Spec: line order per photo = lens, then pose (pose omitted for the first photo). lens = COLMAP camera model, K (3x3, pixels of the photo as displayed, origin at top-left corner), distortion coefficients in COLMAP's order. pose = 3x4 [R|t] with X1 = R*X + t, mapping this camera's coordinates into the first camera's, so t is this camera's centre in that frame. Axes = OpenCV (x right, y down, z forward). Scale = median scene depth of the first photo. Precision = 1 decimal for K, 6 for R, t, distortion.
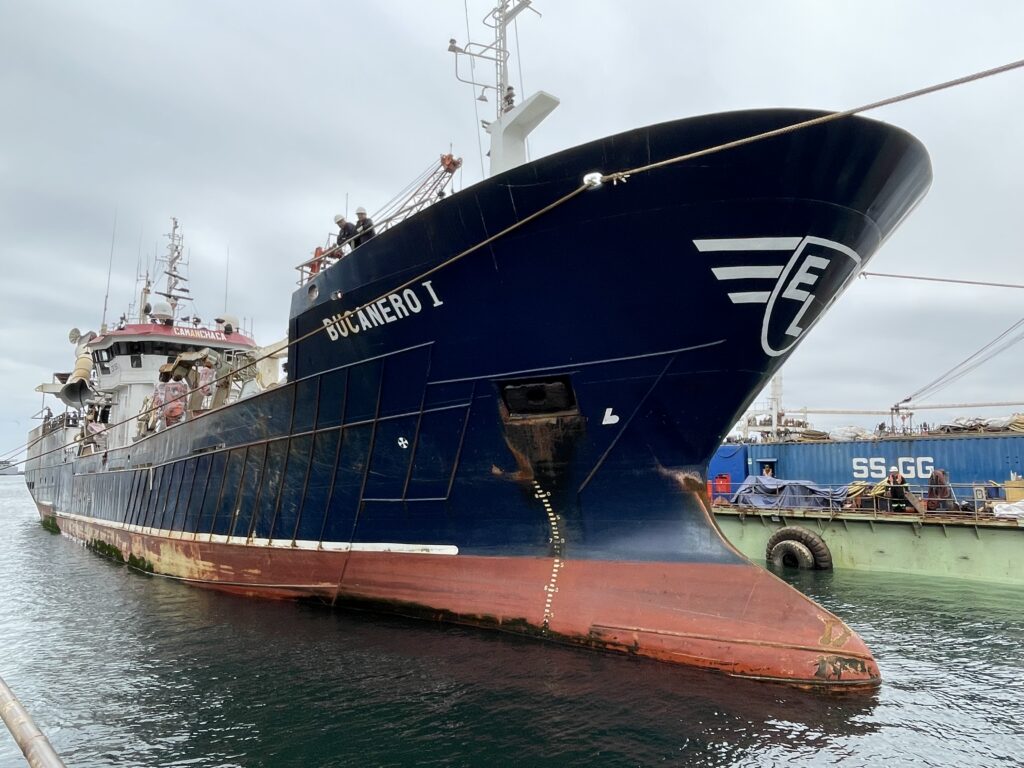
lens RADIAL K [[690.1, 0, 513.9], [0, 690.1, 380.5], [0, 0, 1]] dist [-0.002664, -0.000337]
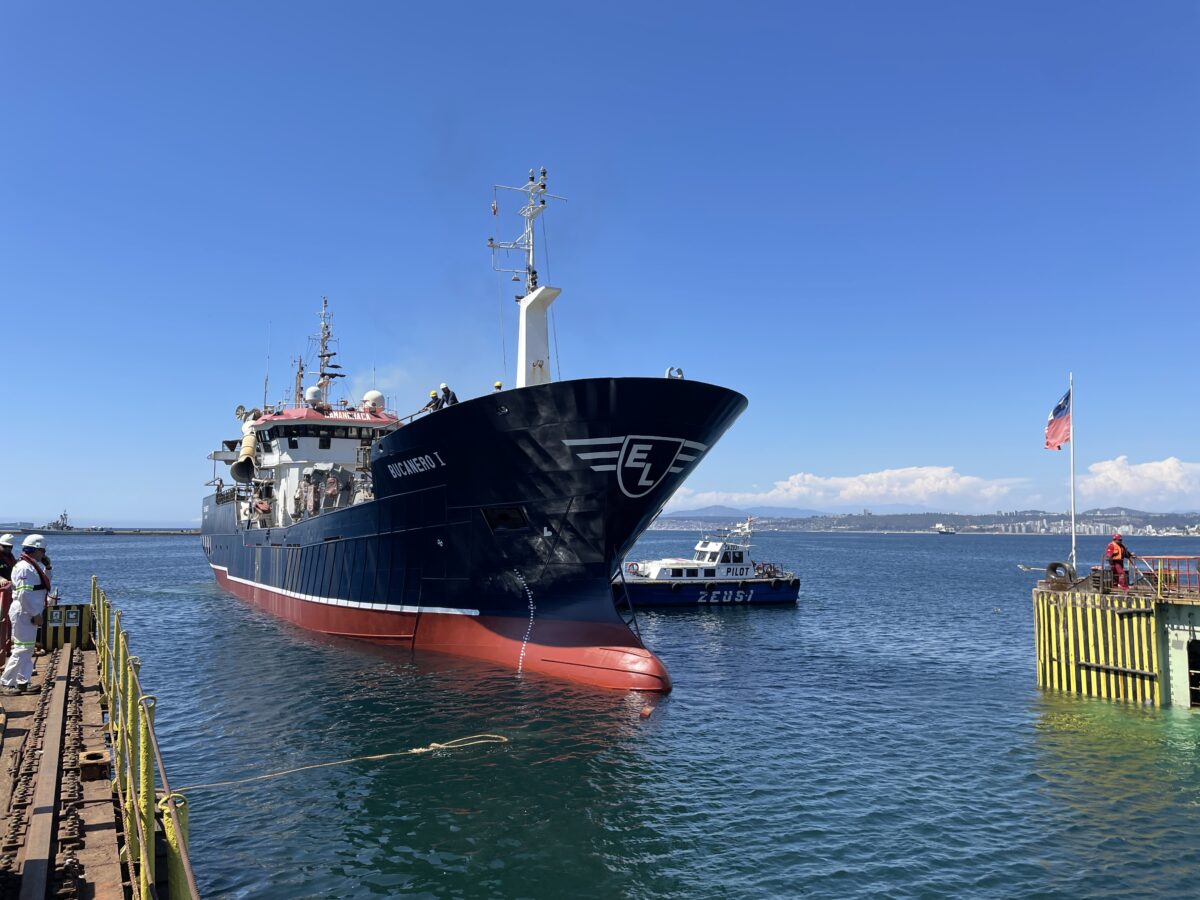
lens RADIAL K [[898.6, 0, 603.1], [0, 898.6, 447.7], [0, 0, 1]] dist [0.103434, -0.132383]
pose [[0.981953, -0.009471, -0.188890, 0.487643], [0.018565, 0.998749, 0.046433, -0.175837], [0.188214, -0.049102, 0.980900, -0.759392]]
